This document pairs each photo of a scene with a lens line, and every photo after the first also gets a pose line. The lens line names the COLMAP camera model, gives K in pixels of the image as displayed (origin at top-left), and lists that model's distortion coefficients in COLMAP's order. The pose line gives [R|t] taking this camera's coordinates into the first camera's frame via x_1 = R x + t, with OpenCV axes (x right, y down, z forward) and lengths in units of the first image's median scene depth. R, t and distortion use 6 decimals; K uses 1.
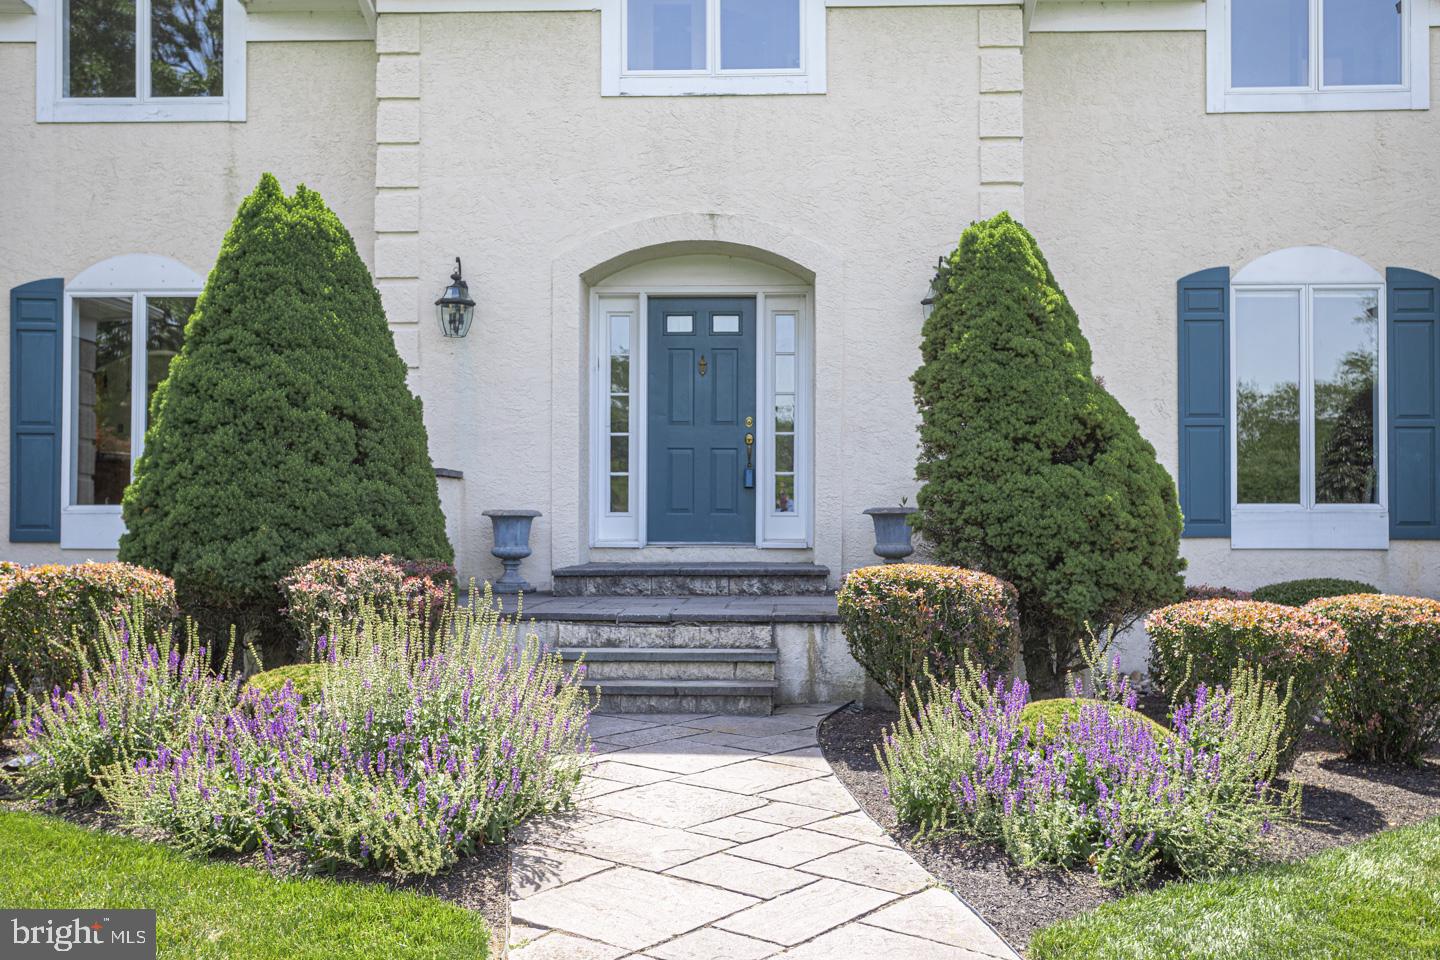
lens RADIAL K [[1564.9, 0, 799.2], [0, 1564.9, 483.2], [0, 0, 1]] dist [-0.005891, -0.006970]
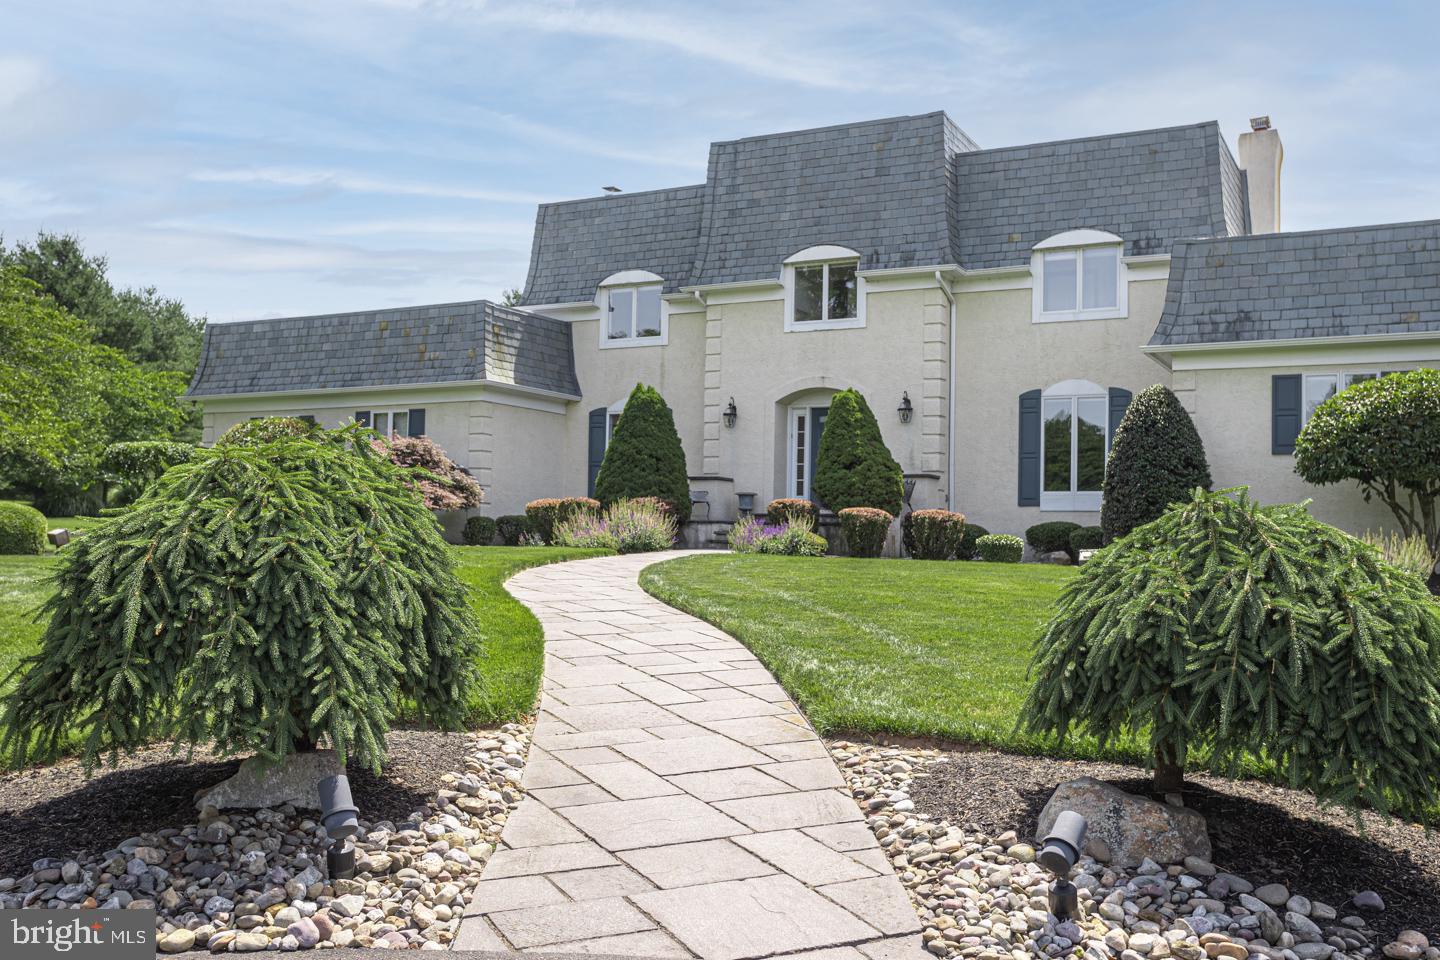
lens RADIAL K [[1391.8, 0, 720.0], [0, 1391.8, 480.0], [0, 0, 1]] dist [0.003707, 0.024127]
pose [[0.900498, -0.004740, -0.434834, 0.777880], [-0.008266, 0.999573, -0.028013, 0.060457], [0.434781, 0.028820, 0.900075, -1.108266]]
